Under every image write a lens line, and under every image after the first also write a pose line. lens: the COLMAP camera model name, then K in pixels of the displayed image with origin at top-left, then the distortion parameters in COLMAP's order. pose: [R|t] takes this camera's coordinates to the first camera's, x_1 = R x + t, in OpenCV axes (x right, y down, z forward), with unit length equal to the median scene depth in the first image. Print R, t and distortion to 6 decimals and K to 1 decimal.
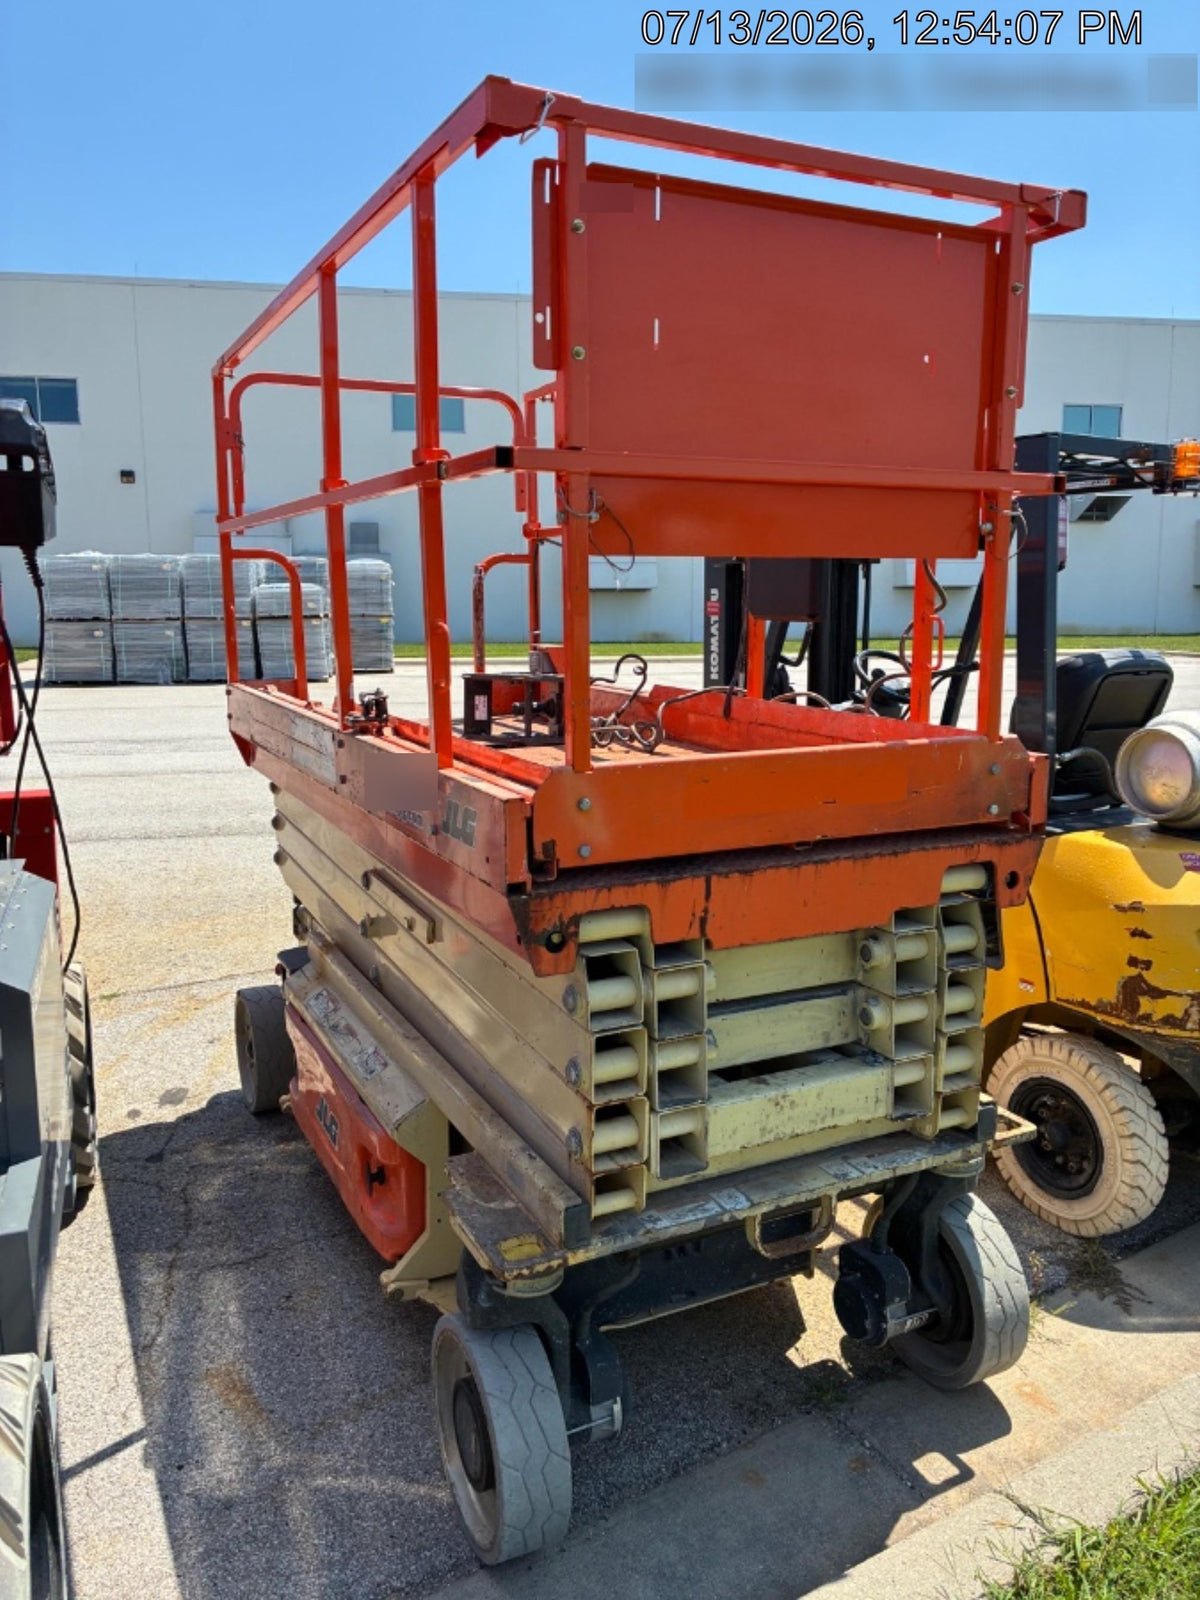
lens RADIAL K [[1204.6, 0, 592.5], [0, 1204.6, 785.8], [0, 0, 1]] dist [0.027108, -0.011374]
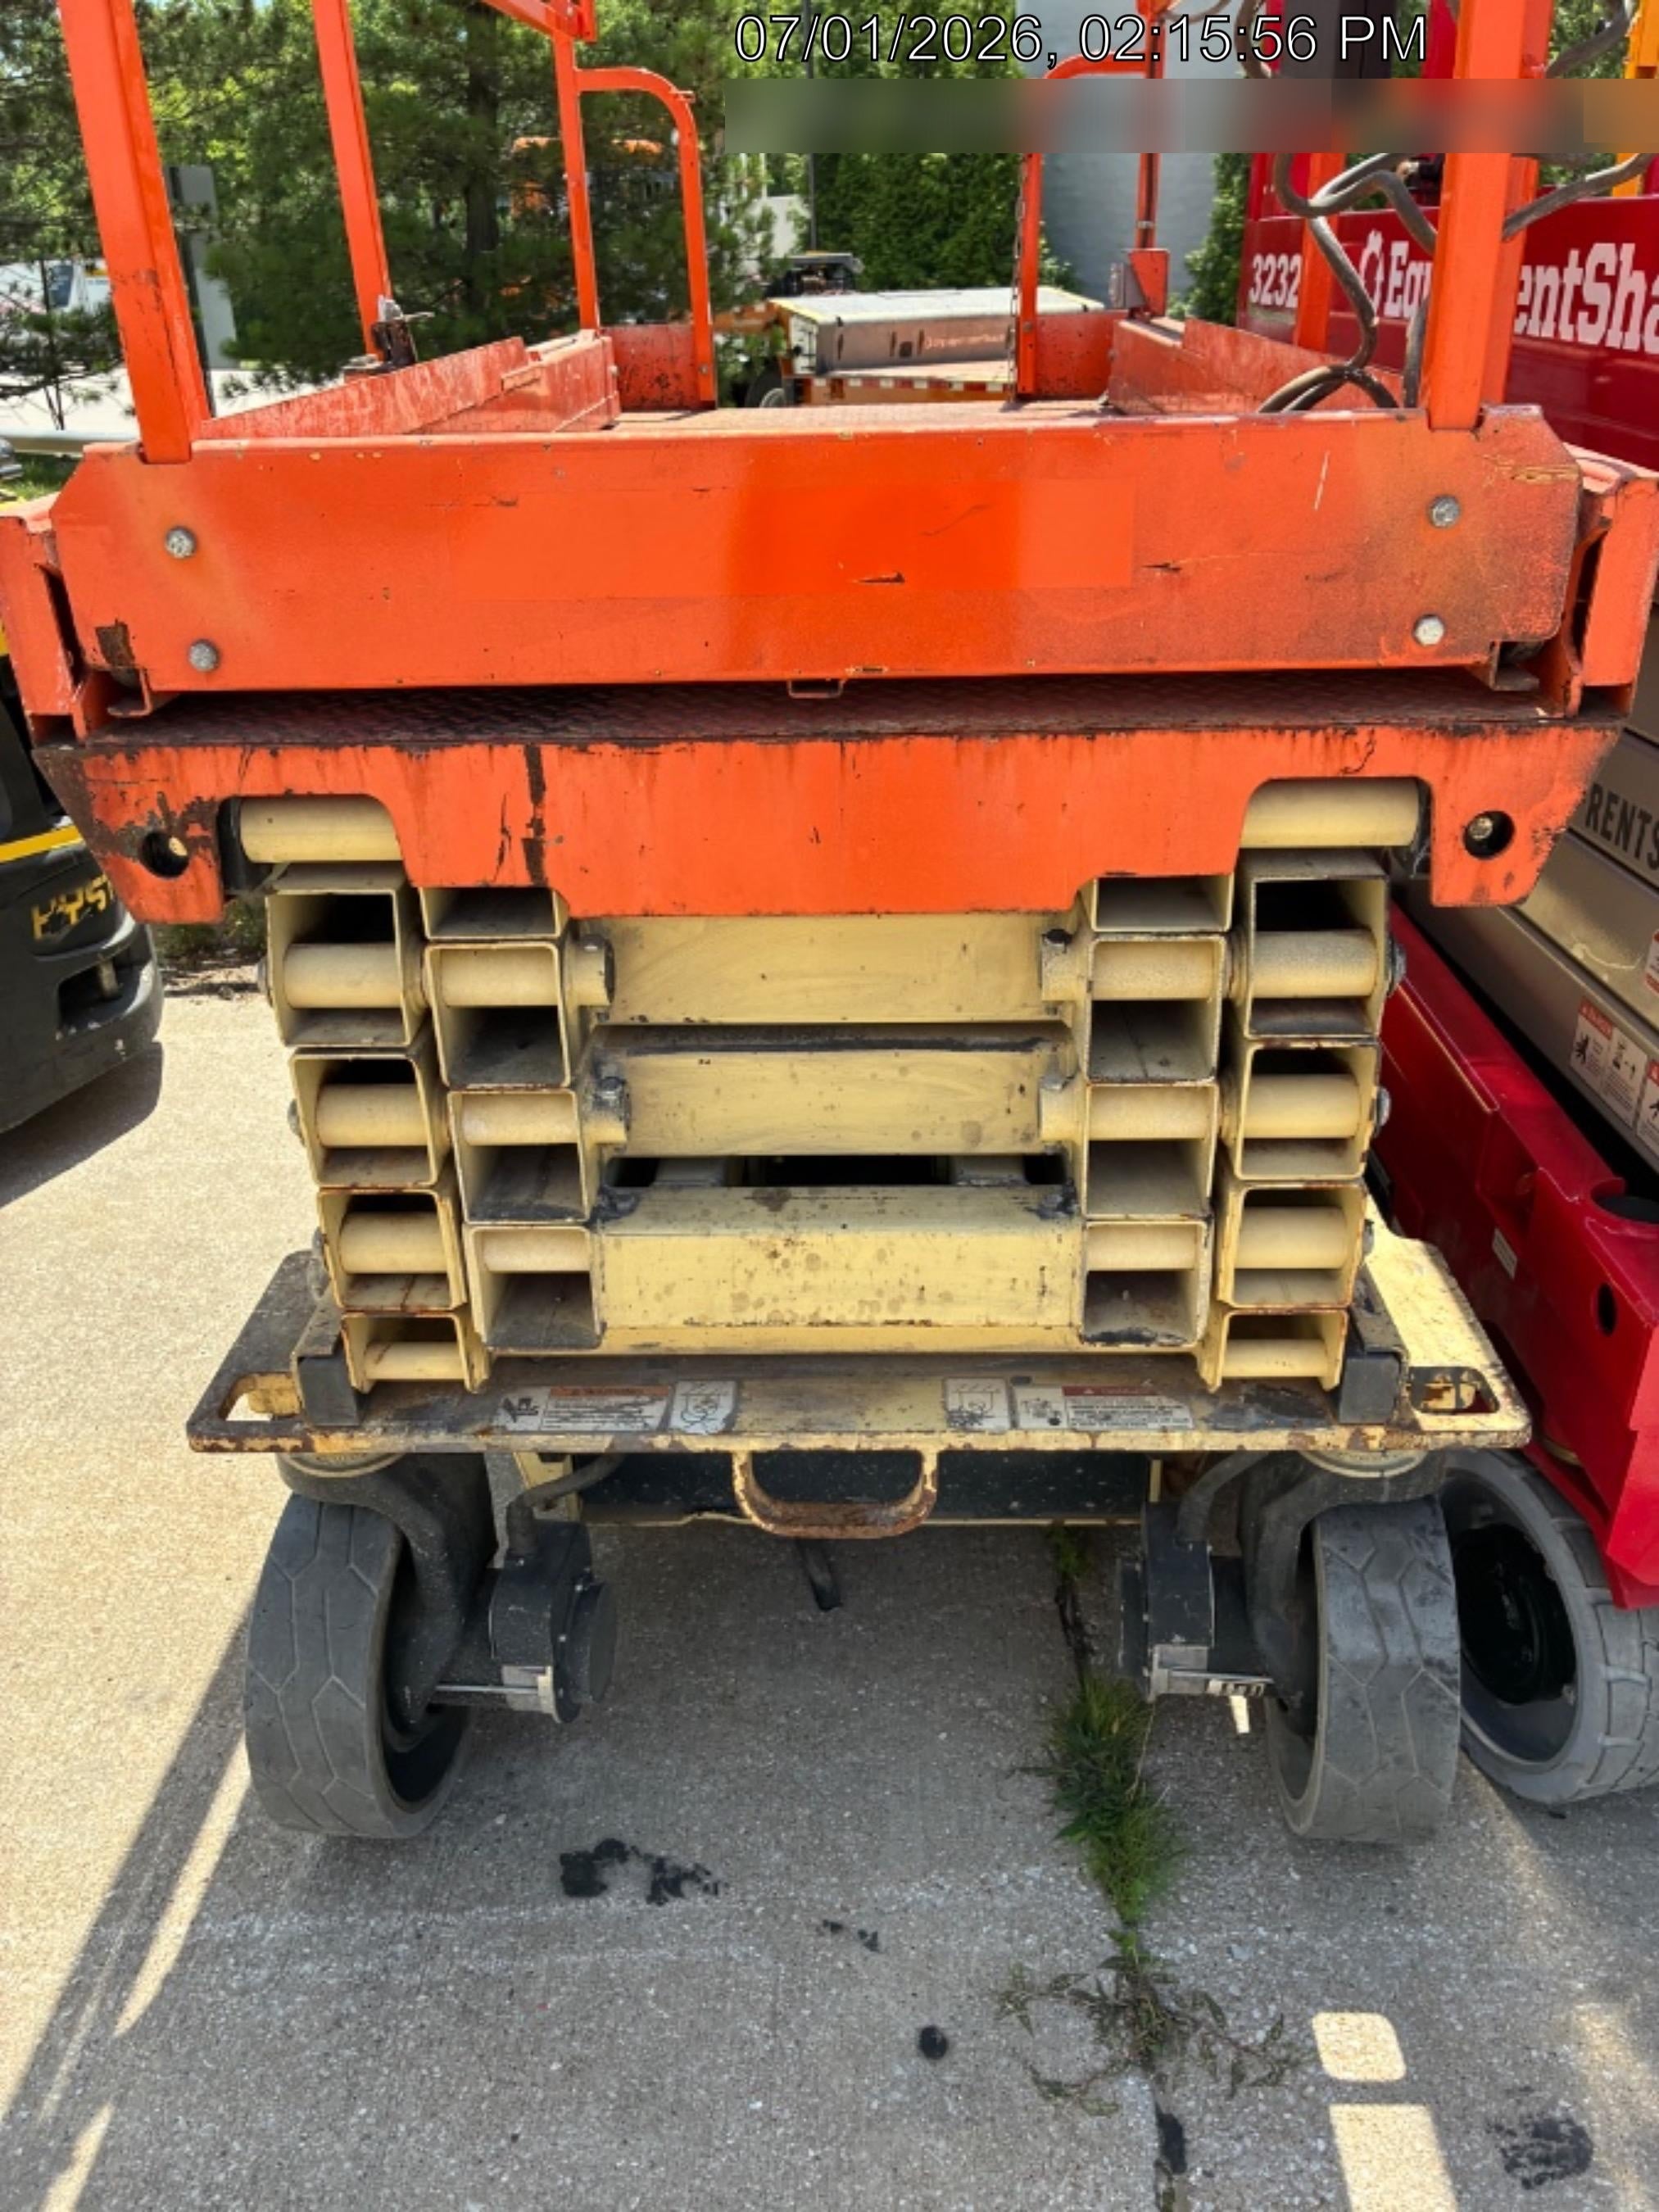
lens RADIAL K [[1665.3, 0, 819.1], [0, 1665.3, 1086.3], [0, 0, 1]] dist [0.027108, -0.011374]
pose [[0.881771, 0.188171, -0.432518, 0.432682], [-0.047315, 0.947639, 0.315819, -0.001360], [0.469299, -0.258016, 0.844504, 0.482186]]
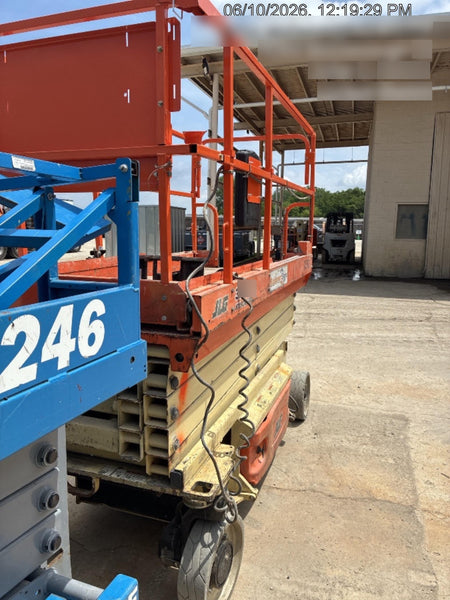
lens RADIAL K [[451.7, 0, 222.2], [0, 451.7, 294.7], [0, 0, 1]] dist [0.027108, -0.011374]
pose [[0.696397, 0.109550, -0.709246, 0.954133], [-0.122354, 0.991935, 0.033076, -0.056816], [0.707150, 0.063746, 0.704184, 0.574047]]
